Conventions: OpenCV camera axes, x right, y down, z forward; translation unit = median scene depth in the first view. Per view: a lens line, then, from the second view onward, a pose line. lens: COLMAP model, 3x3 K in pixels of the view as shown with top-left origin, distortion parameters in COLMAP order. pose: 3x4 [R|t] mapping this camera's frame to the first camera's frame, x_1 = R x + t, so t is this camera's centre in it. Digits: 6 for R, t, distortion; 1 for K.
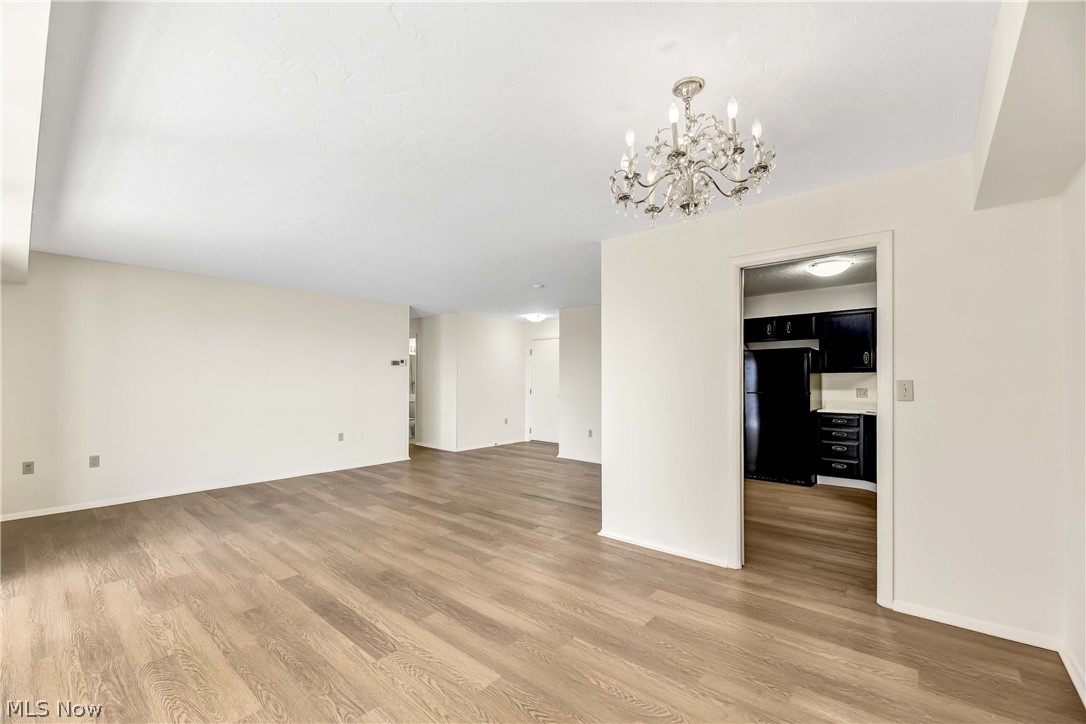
lens RADIAL K [[439.7, 0, 548.4], [0, 439.7, 372.3], [0, 0, 1]] dist [-0.002683, -0.000163]
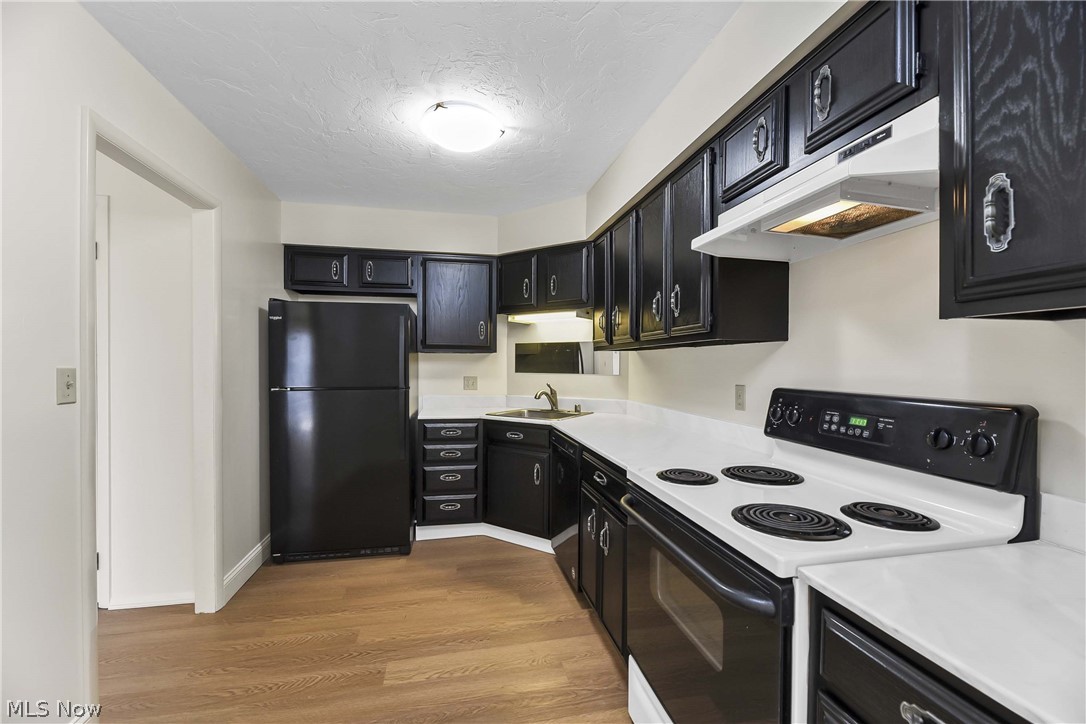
lens RADIAL K [[439.7, 0, 540.4], [0, 439.7, 366.1], [0, 0, 1]] dist [-0.002683, -0.000163]
pose [[0.620457, -0.003577, 0.784233, 0.260668], [-0.008631, 0.999898, 0.011389, 0.011226], [-0.784193, -0.013834, 0.620363, 0.520995]]
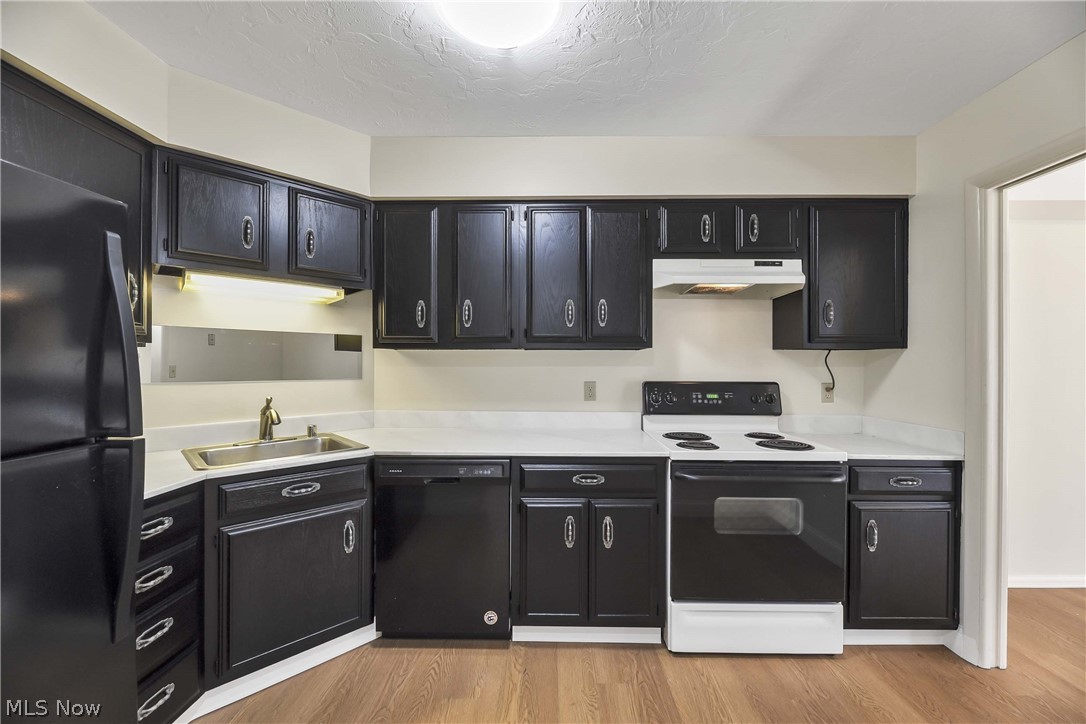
lens RADIAL K [[439.7, 0, 547.6], [0, 439.7, 361.7], [0, 0, 1]] dist [-0.002683, -0.000163]
pose [[-0.628878, -0.001433, 0.777503, 0.313760], [-0.010419, 0.999924, -0.006584, 0.012038], [-0.777434, -0.012241, -0.628845, 0.975631]]
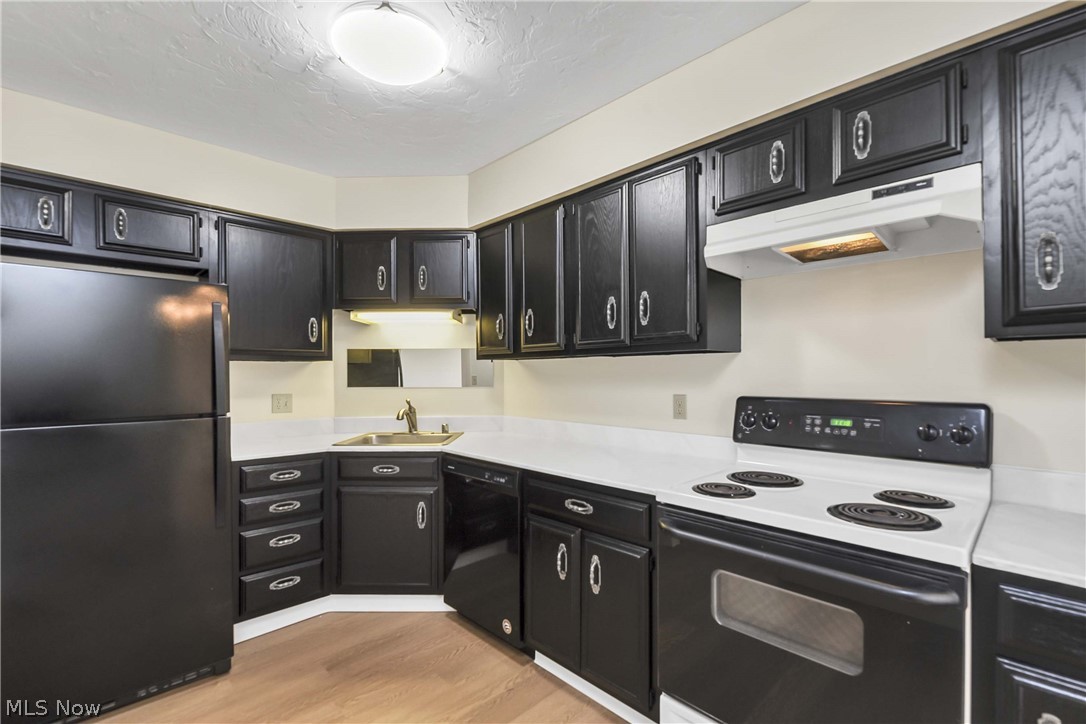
lens RADIAL K [[481.7, 0, 539.1], [0, 481.7, 373.0], [0, 0, 1]] dist [-0.000778, -0.001114]
pose [[0.111340, -0.000001, 0.993782, 0.228876], [-0.003683, 0.999993, 0.000414, 0.011680], [-0.993776, -0.003706, 0.111339, 0.700428]]
